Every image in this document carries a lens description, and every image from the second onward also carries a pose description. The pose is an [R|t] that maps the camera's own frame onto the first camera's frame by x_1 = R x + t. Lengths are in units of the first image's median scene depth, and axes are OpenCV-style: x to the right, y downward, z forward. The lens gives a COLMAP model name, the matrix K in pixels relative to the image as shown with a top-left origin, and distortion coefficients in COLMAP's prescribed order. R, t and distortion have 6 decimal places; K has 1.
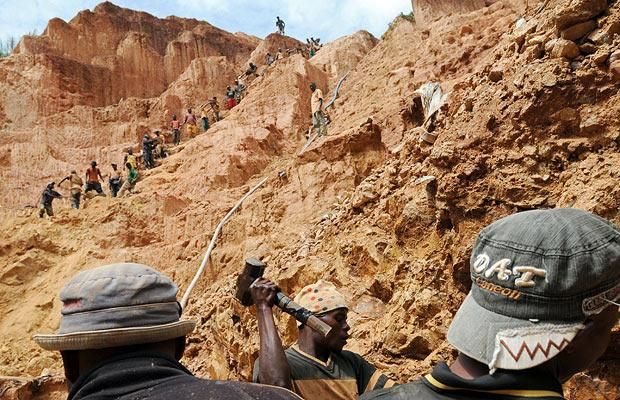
lens RADIAL K [[493.4, 0, 310.0], [0, 493.4, 242.1], [0, 0, 1]] dist [-0.006555, -0.003265]
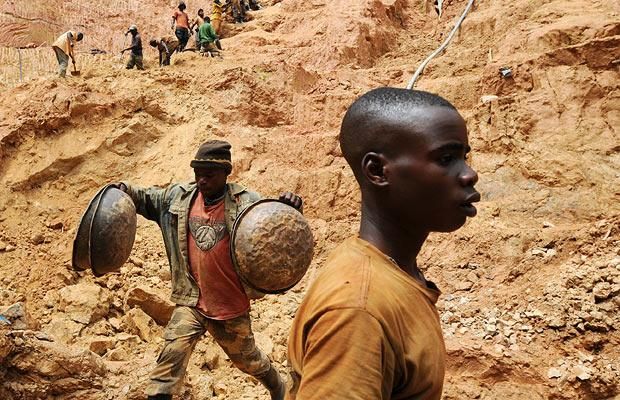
lens RADIAL K [[569.6, 0, 310.0], [0, 569.6, 231.6], [0, 0, 1]] dist [-0.088441, 0.068027]
pose [[0.987213, 0.155359, -0.035683, -0.210284], [-0.145876, 0.970753, 0.190680, -0.013019], [0.064263, -0.183037, 0.981004, 0.055178]]
